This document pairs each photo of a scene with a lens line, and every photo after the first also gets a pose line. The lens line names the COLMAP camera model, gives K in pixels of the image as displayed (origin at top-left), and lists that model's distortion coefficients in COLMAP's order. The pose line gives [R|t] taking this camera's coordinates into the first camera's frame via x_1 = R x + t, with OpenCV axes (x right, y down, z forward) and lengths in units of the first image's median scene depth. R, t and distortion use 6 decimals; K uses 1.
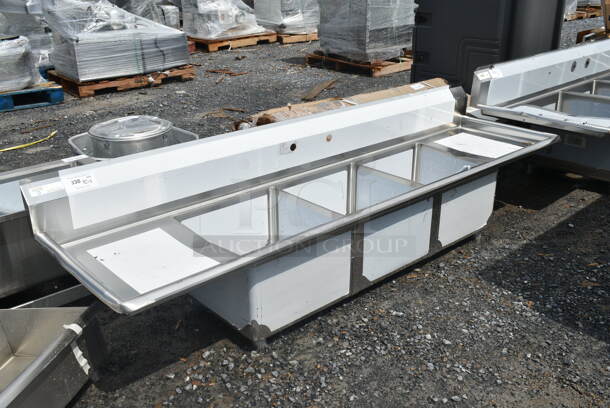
lens RADIAL K [[600.9, 0, 304.0], [0, 600.9, 203.0], [0, 0, 1]] dist [-0.031649, 0.000000]
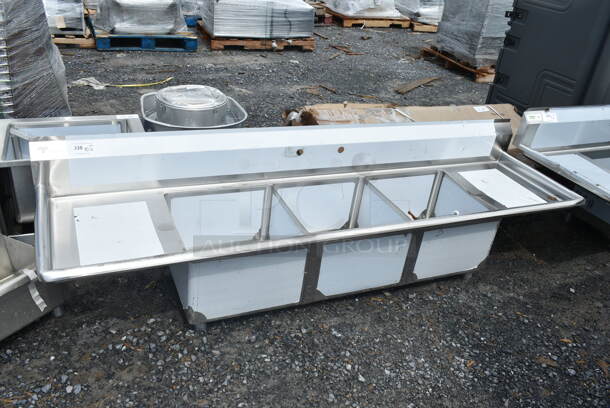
lens RADIAL K [[519.8, 0, 304.6], [0, 519.8, 205.0], [0, 0, 1]] dist [-0.032625, -0.003672]
pose [[0.942319, 0.254271, -0.217673, 0.178718], [-0.231208, 0.964711, 0.125996, -0.100707], [0.242029, -0.068400, 0.967855, 0.084731]]
